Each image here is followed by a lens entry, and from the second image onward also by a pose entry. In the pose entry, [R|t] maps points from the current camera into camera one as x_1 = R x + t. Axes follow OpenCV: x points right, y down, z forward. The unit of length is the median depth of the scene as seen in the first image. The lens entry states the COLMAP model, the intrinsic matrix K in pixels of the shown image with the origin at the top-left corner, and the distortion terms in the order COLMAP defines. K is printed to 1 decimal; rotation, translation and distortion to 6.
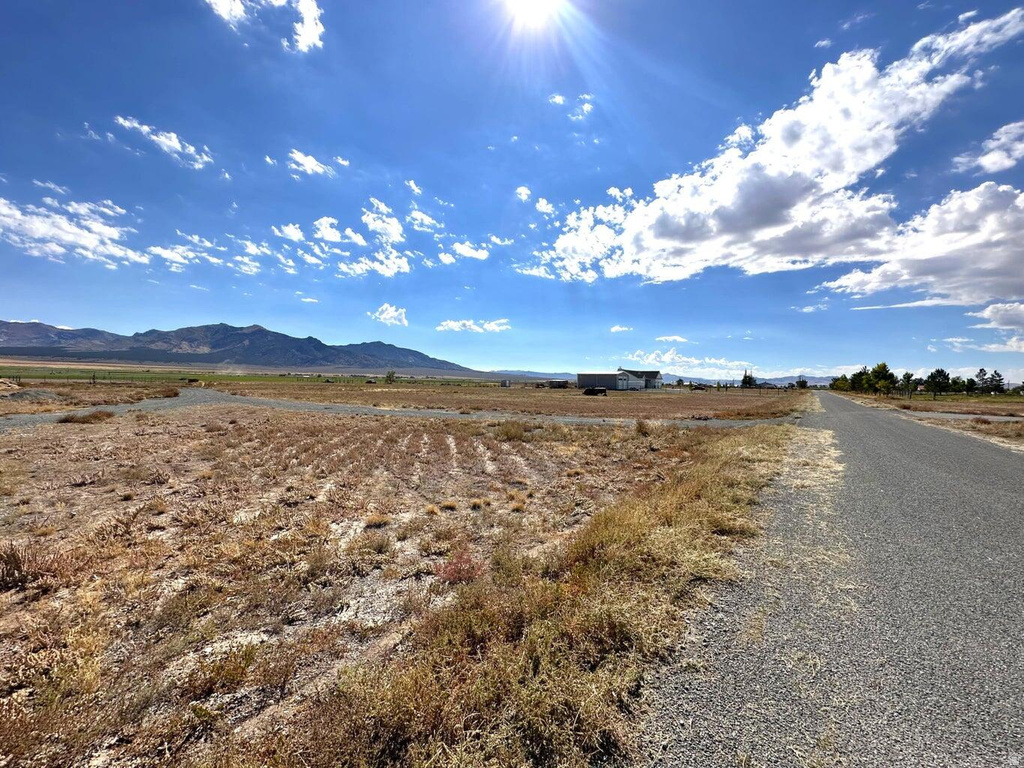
lens RADIAL K [[408.5, 0, 509.7], [0, 408.5, 393.0], [0, 0, 1]] dist [0.003194, -0.000555]
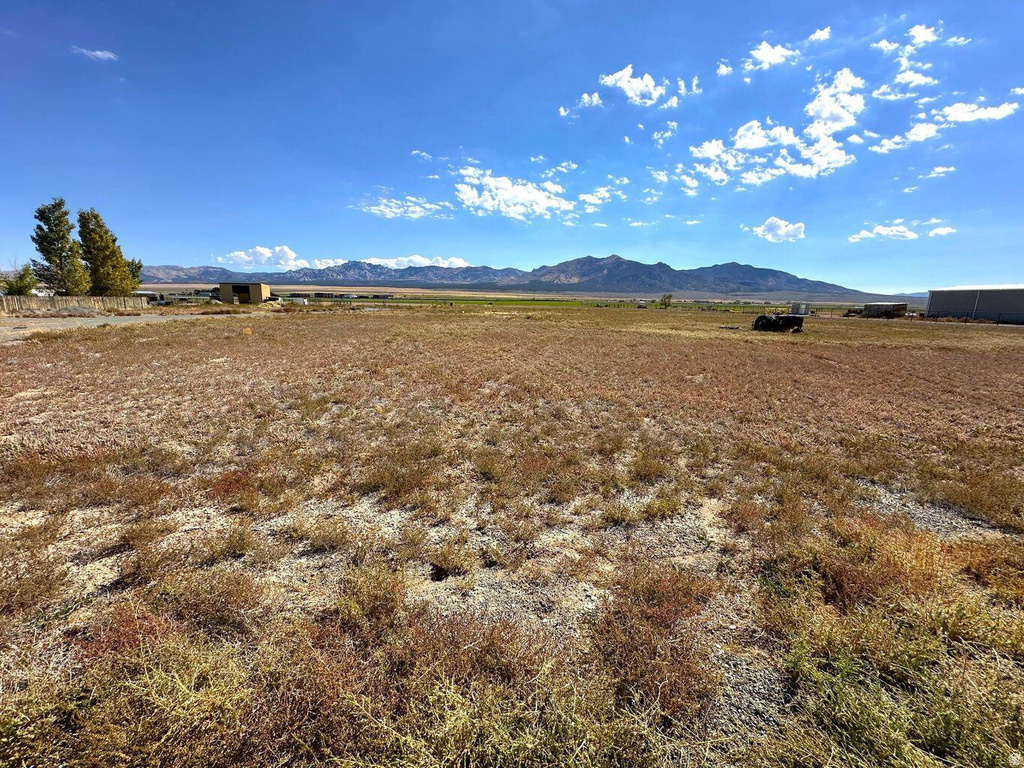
lens RADIAL K [[408.5, 0, 503.0], [0, 408.5, 384.7], [0, 0, 1]] dist [0.003194, -0.000555]
pose [[0.704137, 0.135888, -0.696940, -0.480979], [-0.024078, 0.985522, 0.167828, -0.001547], [0.709656, -0.101393, 0.697214, -0.233208]]
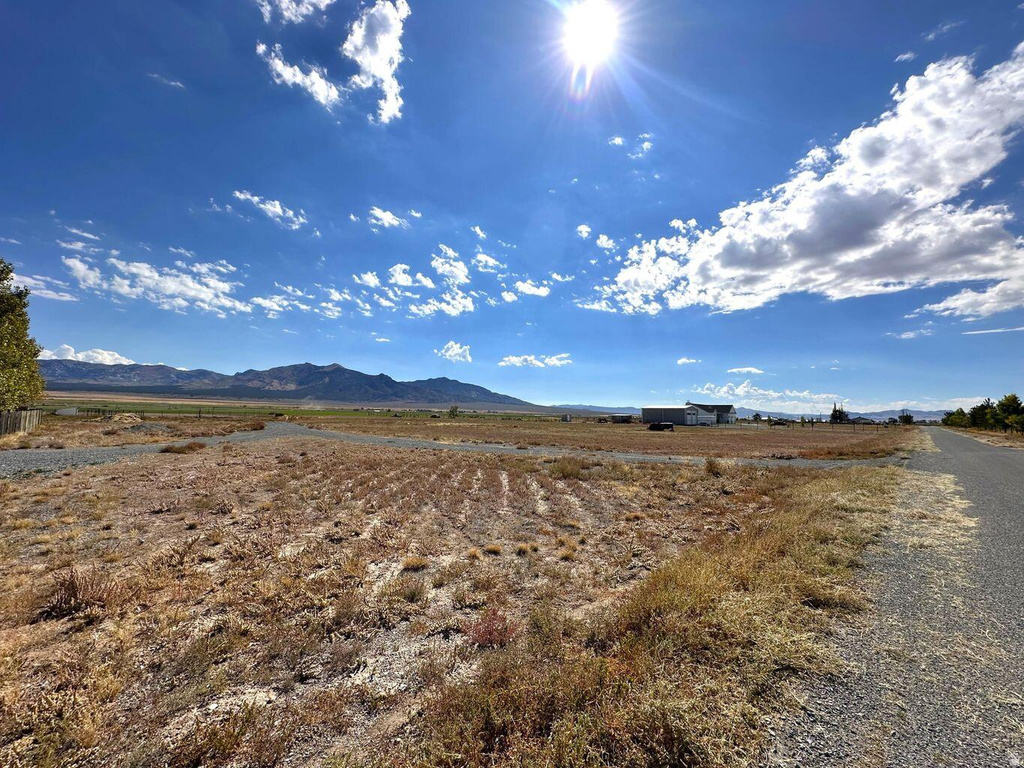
lens RADIAL K [[408.5, 0, 512.5], [0, 408.5, 393.4], [0, 0, 1]] dist [0.003194, -0.000555]
pose [[0.989604, -0.007046, -0.143643, 0.002157], [-0.004901, 0.996567, -0.082644, -0.000143], [0.143733, 0.082489, 0.986173, 0.003873]]
